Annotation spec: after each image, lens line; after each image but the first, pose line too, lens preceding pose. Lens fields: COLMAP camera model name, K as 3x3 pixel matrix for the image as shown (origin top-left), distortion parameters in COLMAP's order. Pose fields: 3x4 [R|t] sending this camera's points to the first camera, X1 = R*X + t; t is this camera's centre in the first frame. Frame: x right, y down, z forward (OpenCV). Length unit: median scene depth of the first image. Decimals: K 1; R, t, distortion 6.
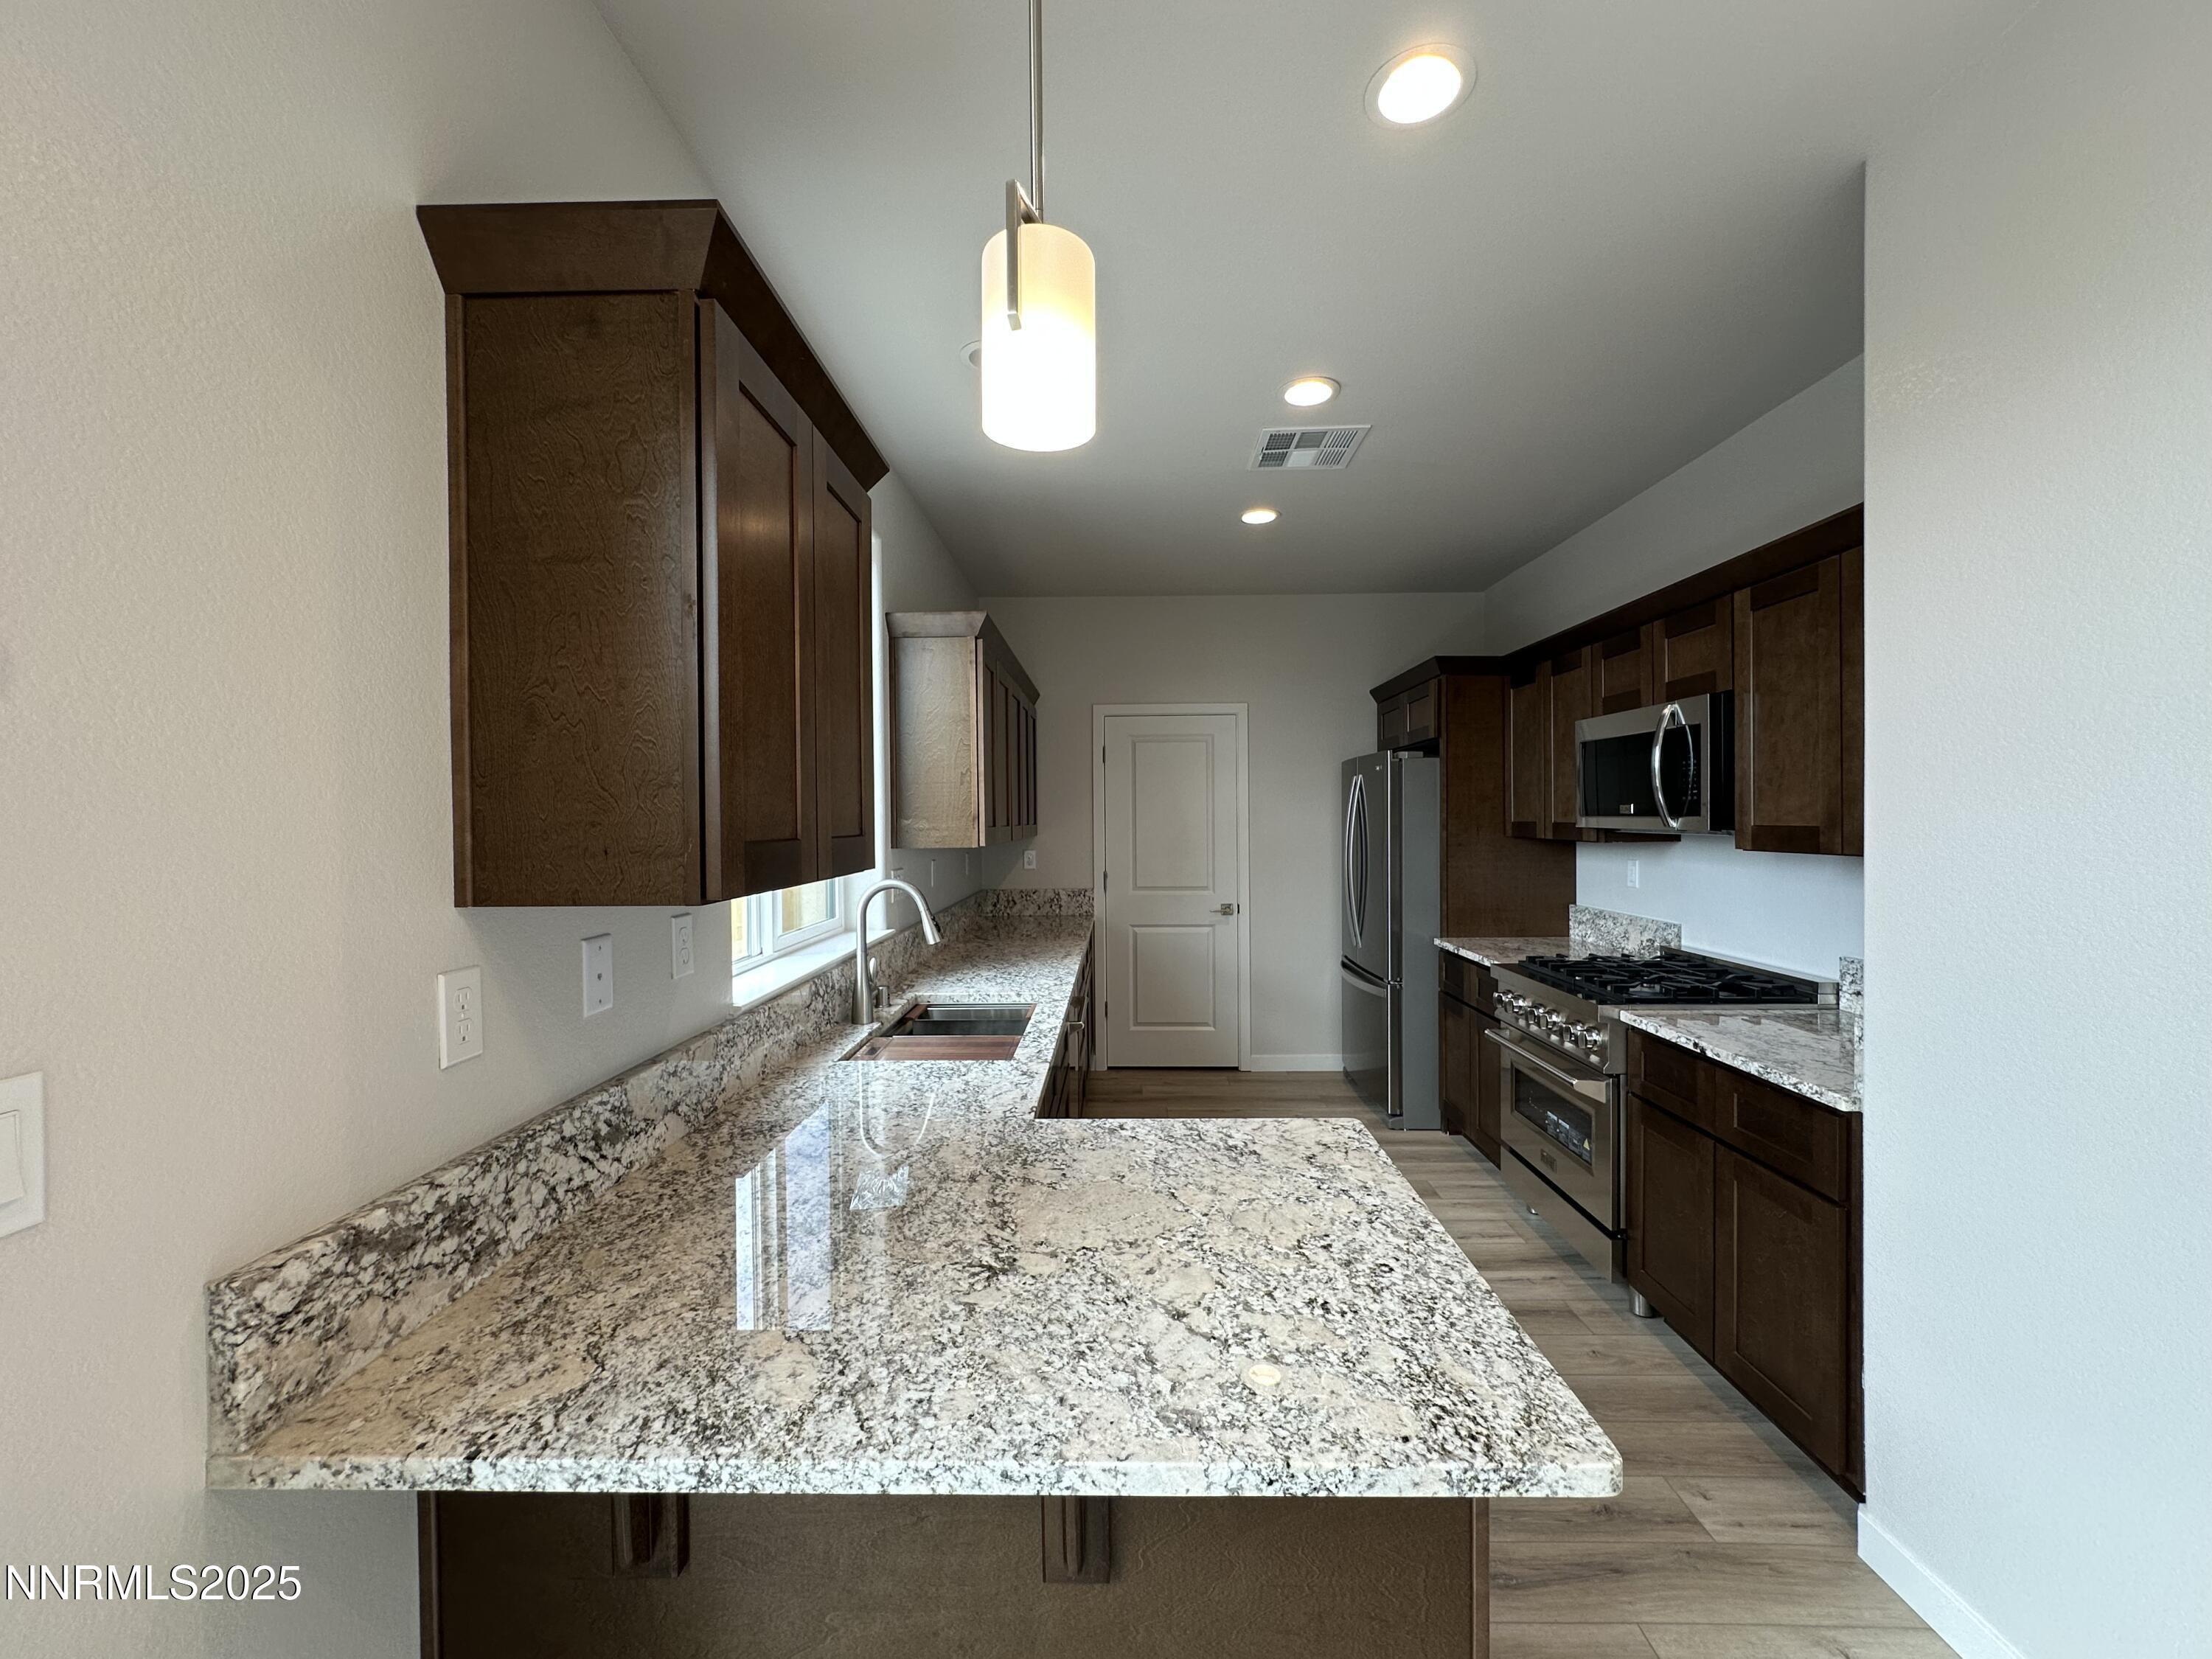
lens RADIAL K [[886.3, 0, 1112.8], [0, 886.3, 825.7], [0, 0, 1]] dist [-0.004956, 0.001143]
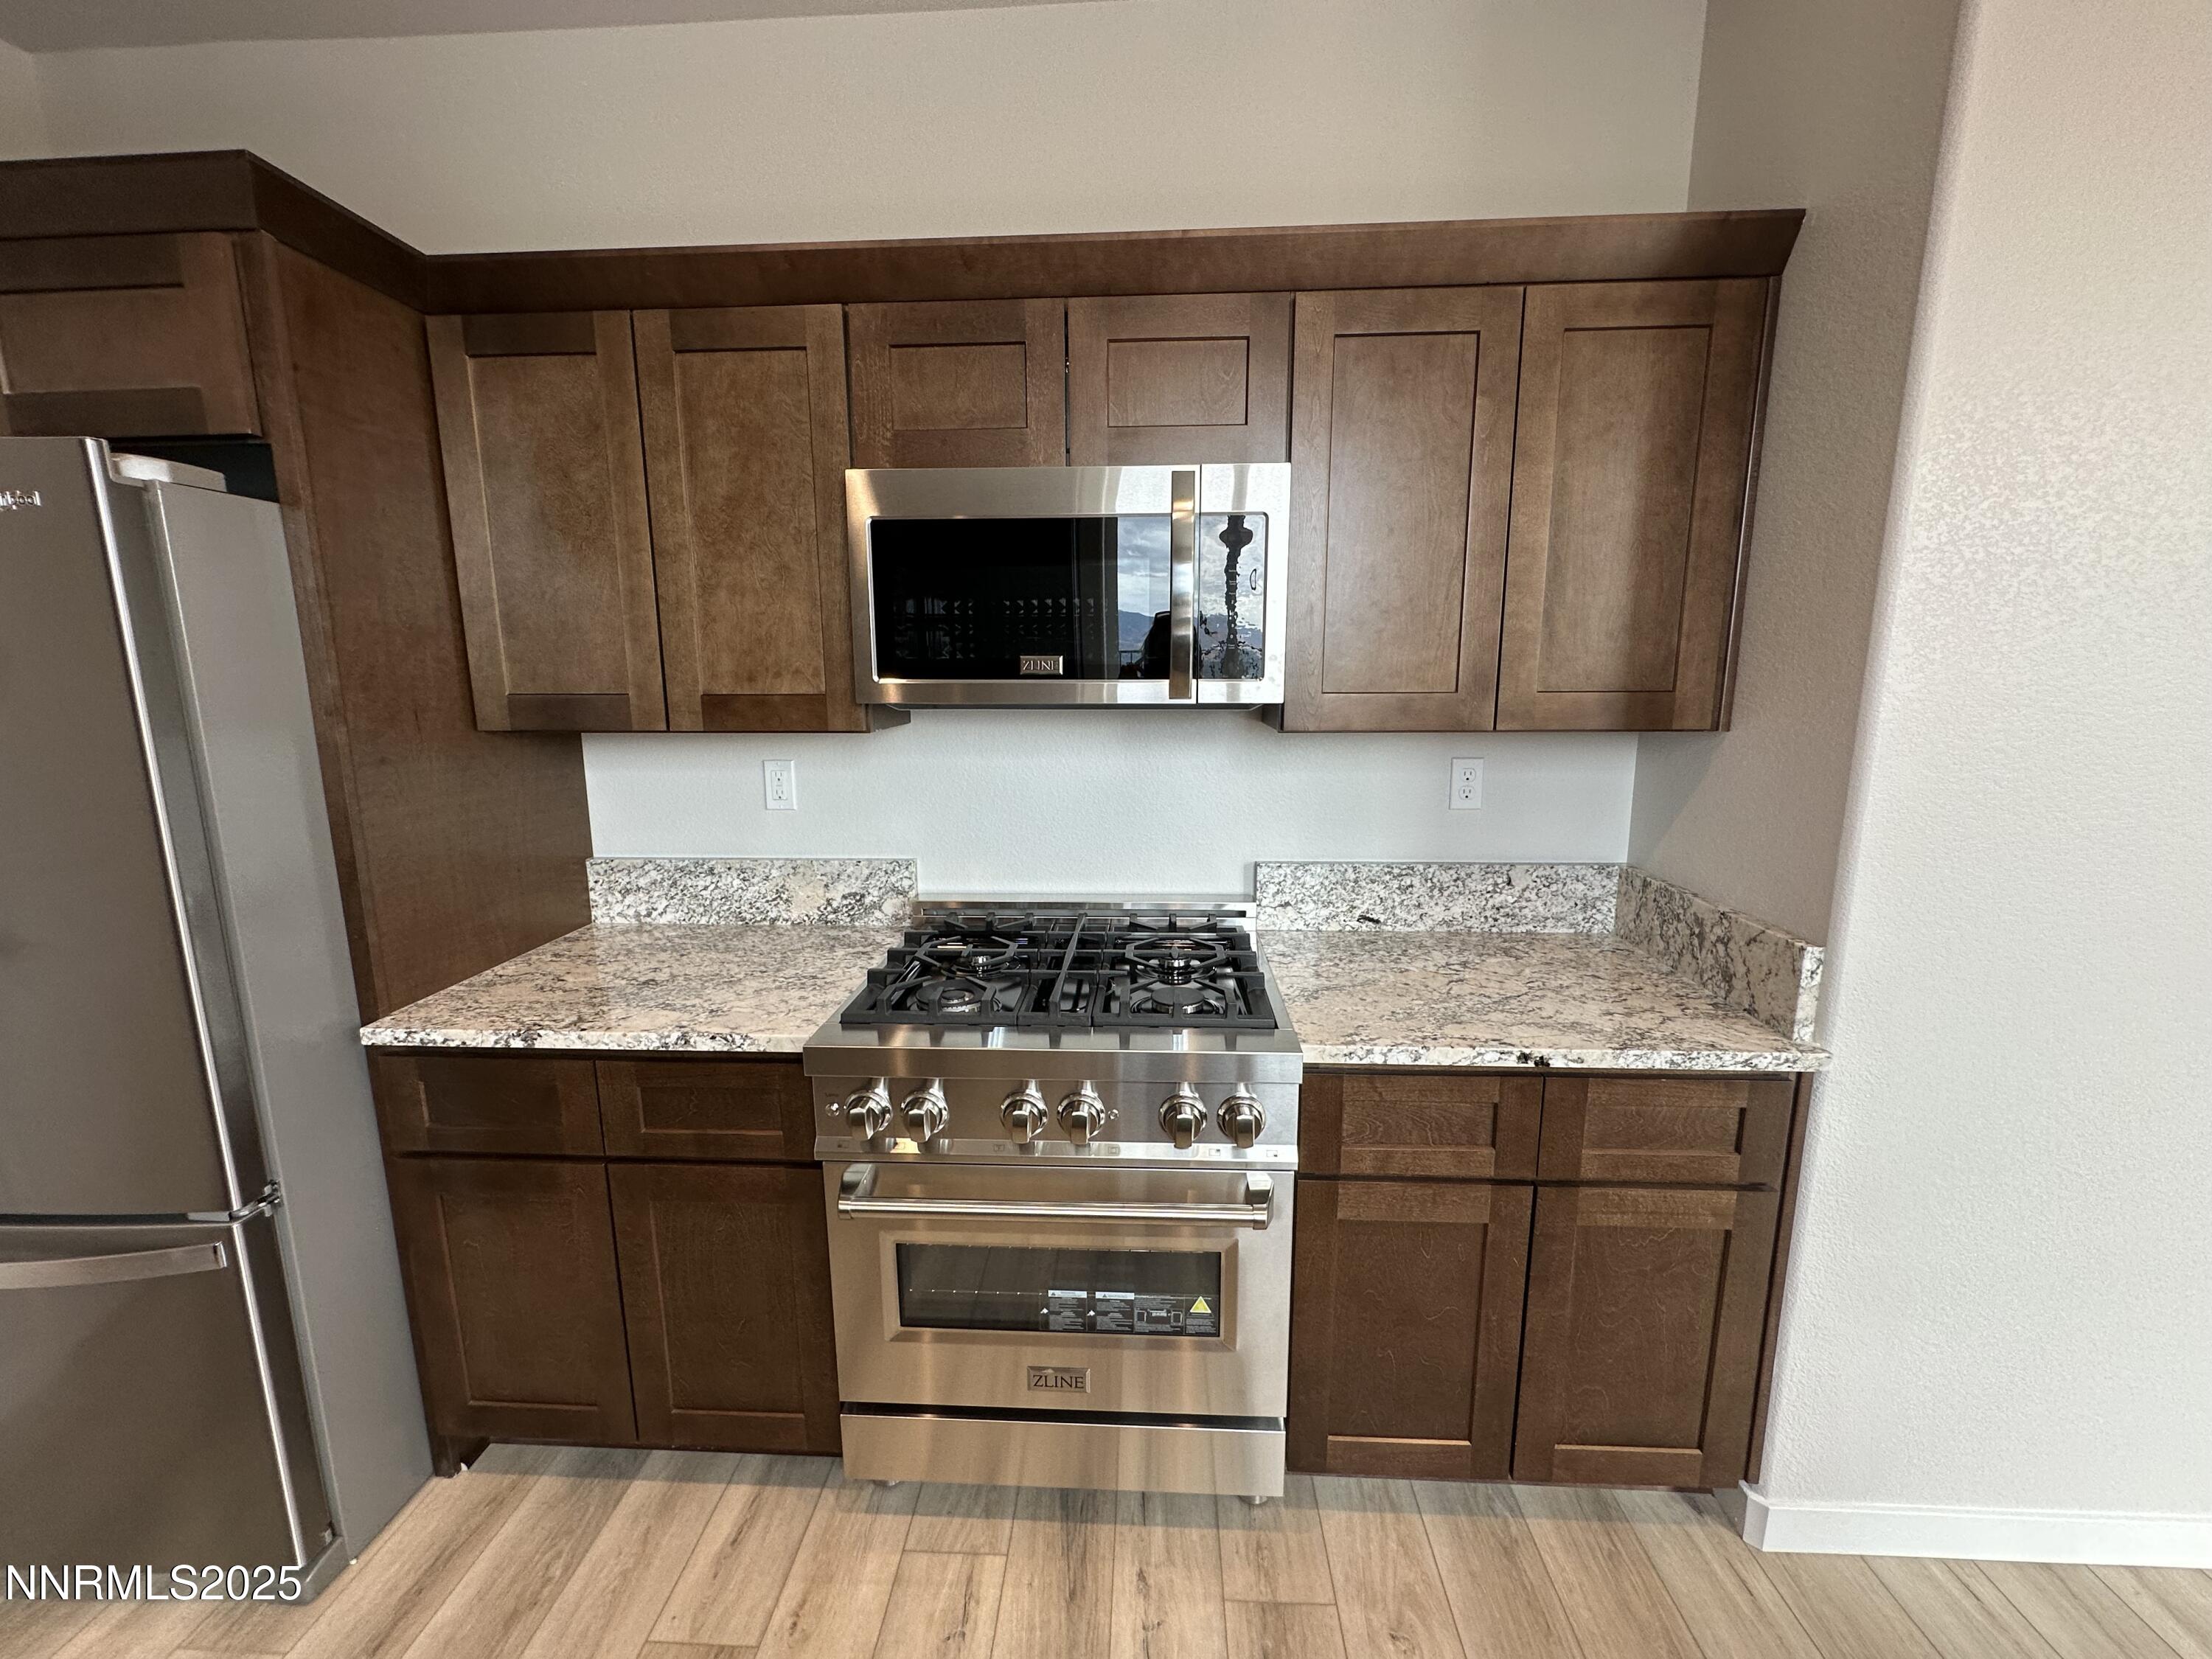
lens RADIAL K [[886.3, 0, 1104.4], [0, 886.3, 828.2], [0, 0, 1]] dist [-0.004956, 0.001143]
pose [[0.042409, -0.166424, 0.985142, 0.116650], [0.014091, 0.986031, 0.165968, -0.023668], [-0.999001, 0.006844, 0.044161, 2.095655]]
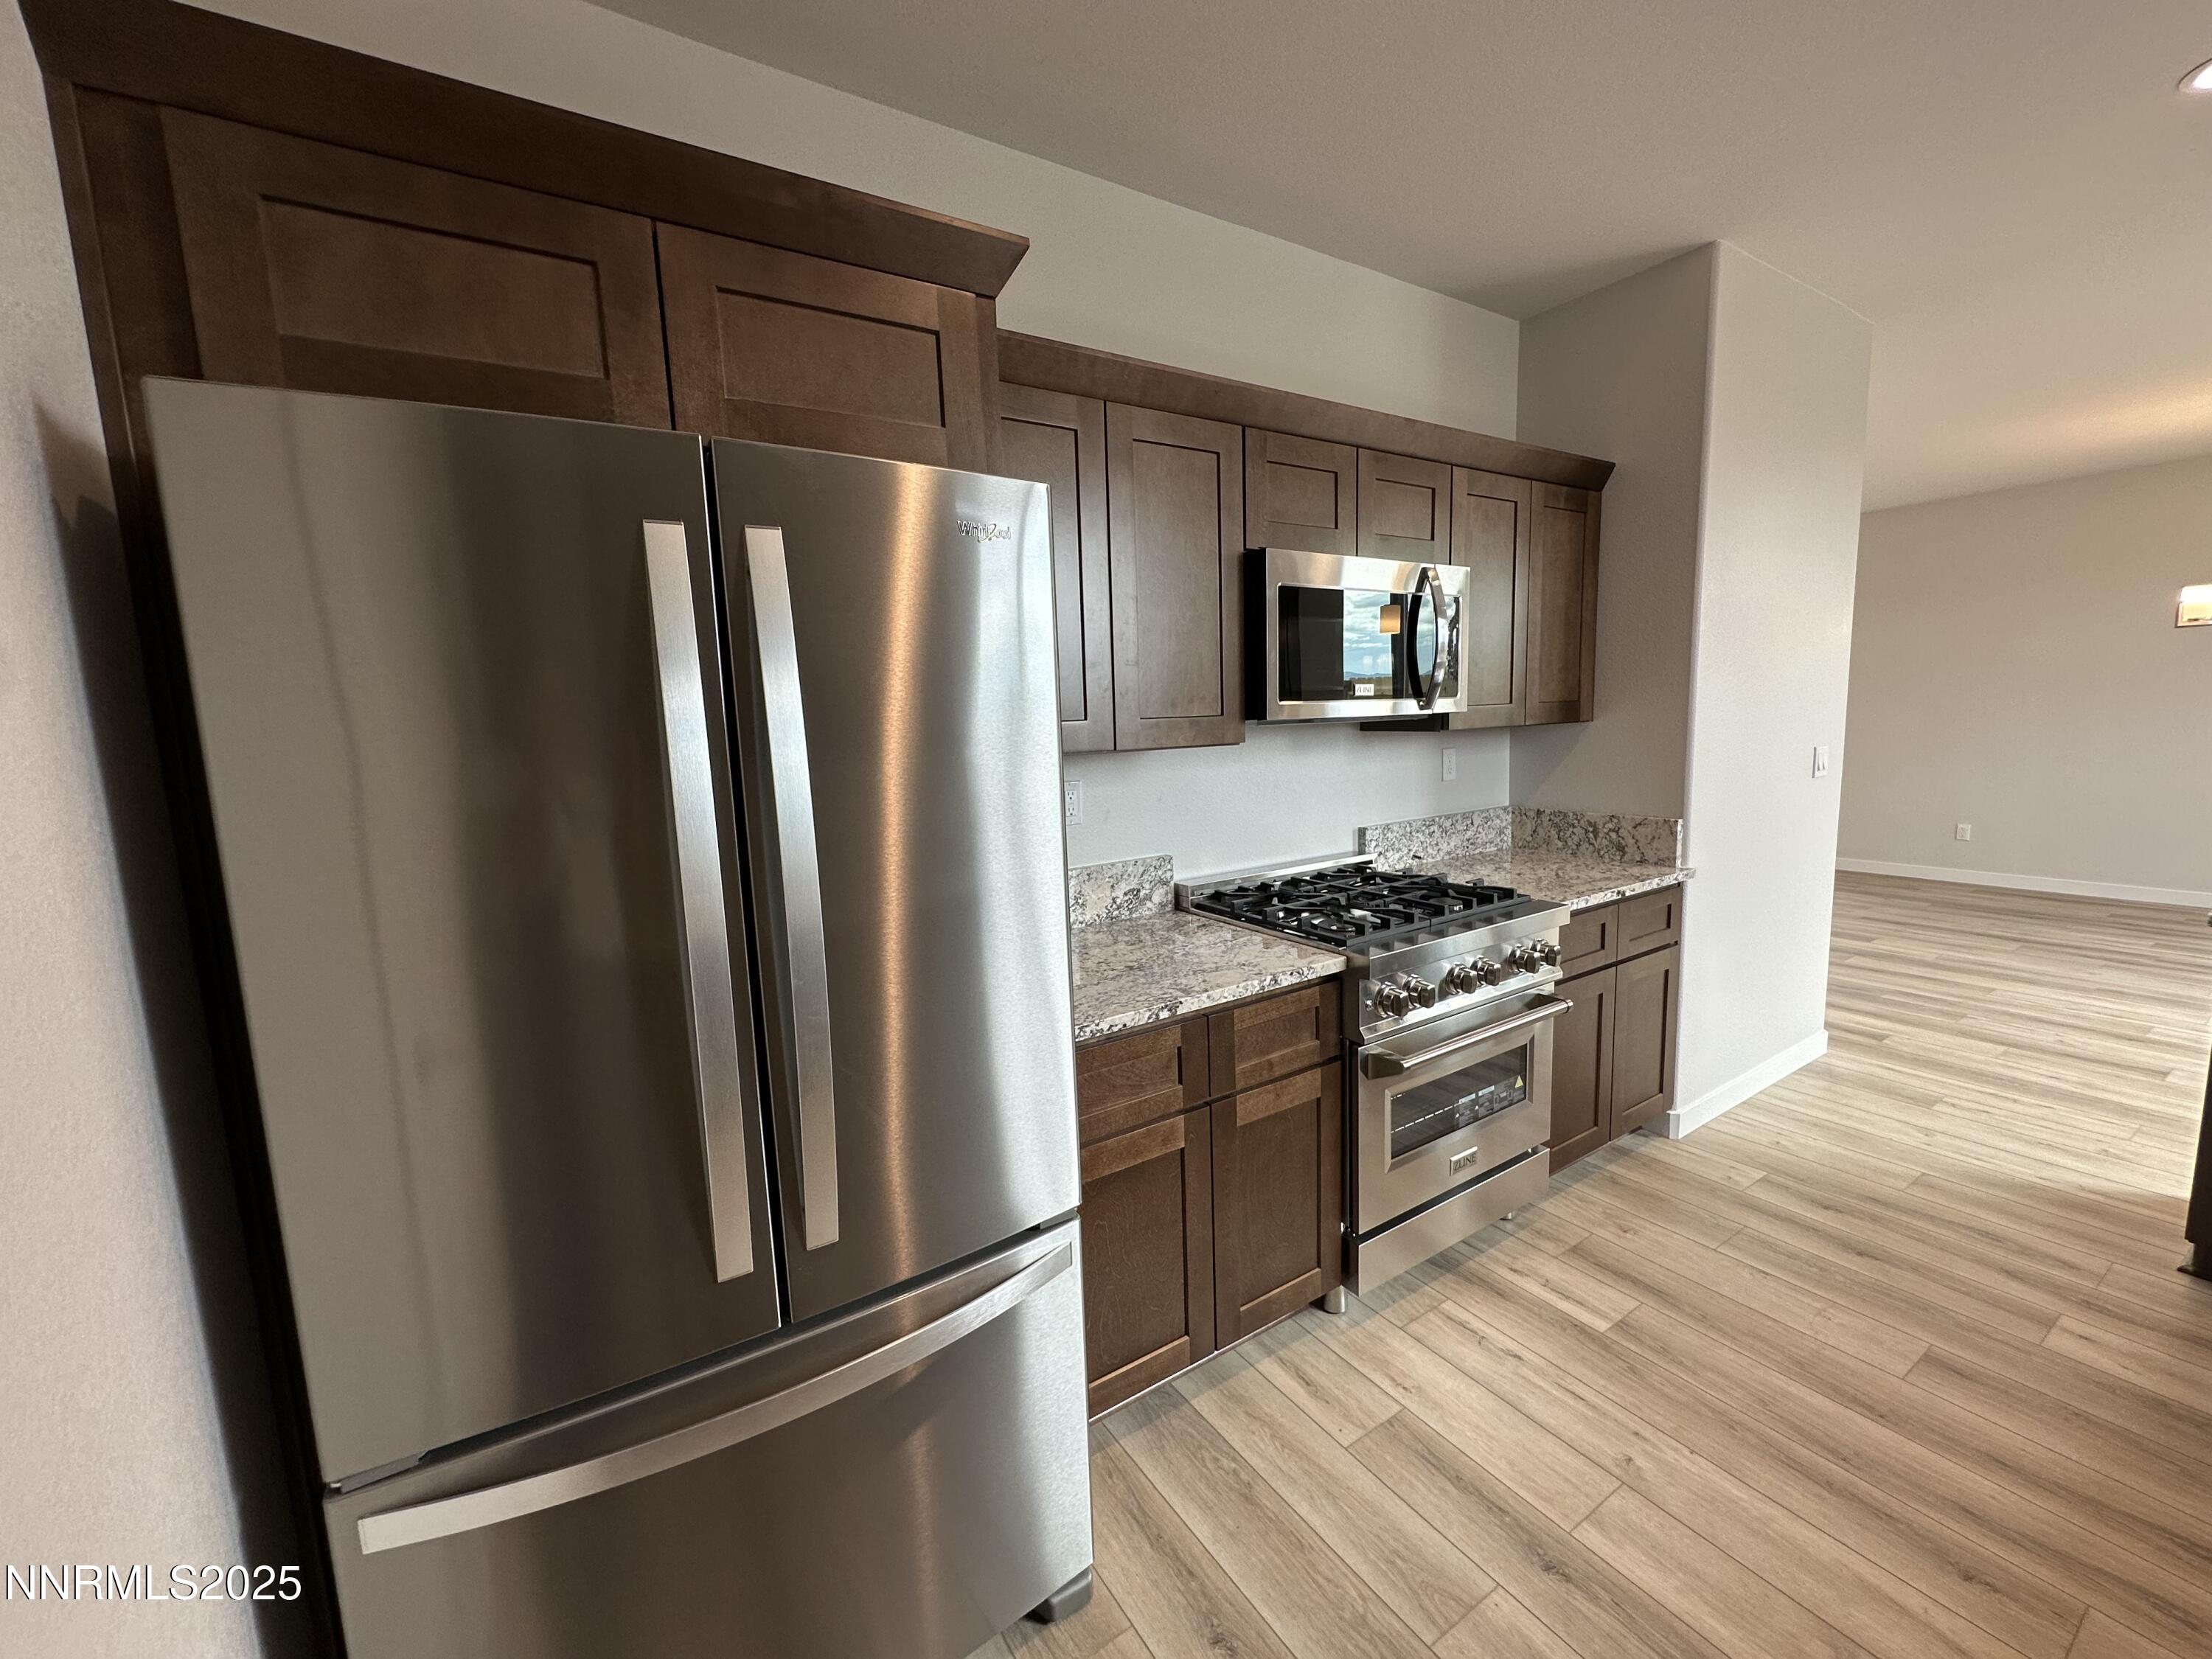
lens RADIAL K [[886.3, 0, 1106.7], [0, 886.3, 828.7], [0, 0, 1]] dist [-0.004956, 0.001143]
pose [[-0.548388, -0.083668, 0.832028, 0.129401], [0.046628, 0.990374, 0.130323, -0.023848], [-0.834923, 0.110263, -0.539208, 3.586568]]
